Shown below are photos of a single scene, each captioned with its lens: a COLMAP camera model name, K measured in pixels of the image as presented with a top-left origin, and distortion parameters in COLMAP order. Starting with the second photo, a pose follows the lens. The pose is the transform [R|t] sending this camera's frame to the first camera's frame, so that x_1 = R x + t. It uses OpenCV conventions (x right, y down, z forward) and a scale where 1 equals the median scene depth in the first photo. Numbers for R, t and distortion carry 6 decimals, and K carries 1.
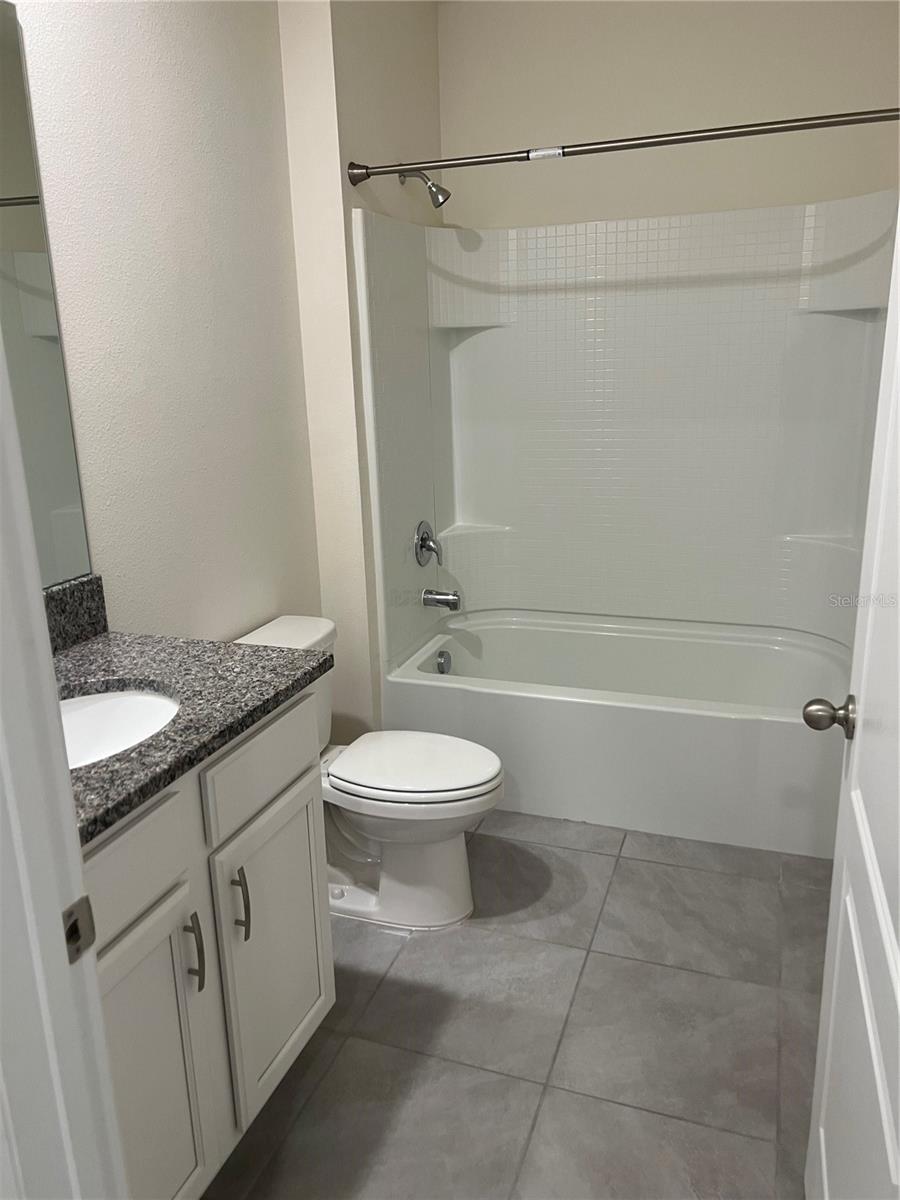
lens RADIAL K [[904.1, 0, 450.6], [0, 904.1, 600.1], [0, 0, 1]] dist [0.059121, -0.056316]
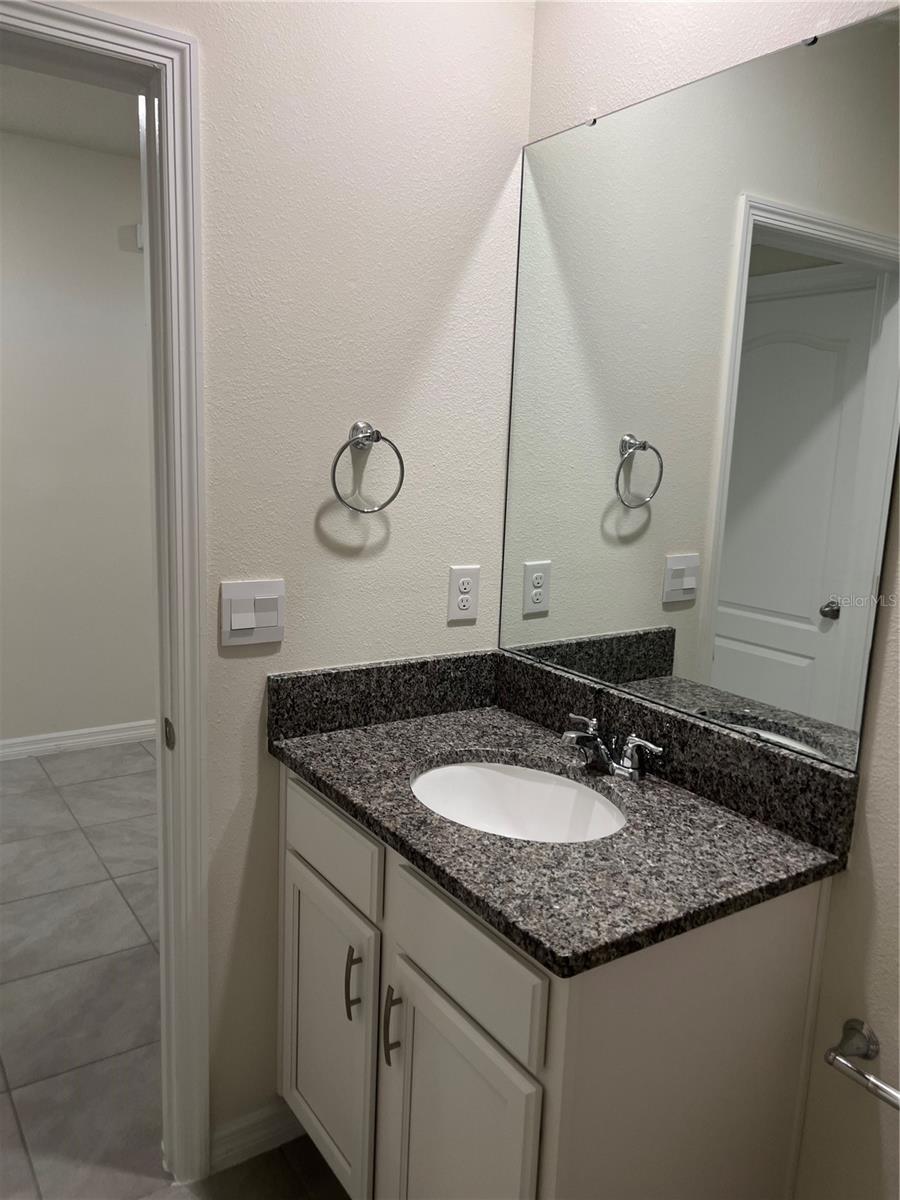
lens RADIAL K [[904.1, 0, 448.8], [0, 904.1, 600.0], [0, 0, 1]] dist [0.059121, -0.056316]
pose [[-0.586519, 0.149929, -0.795937, 0.388079], [-0.241472, 0.905657, 0.348536, -0.375032], [0.773102, 0.396620, -0.494981, 1.230192]]
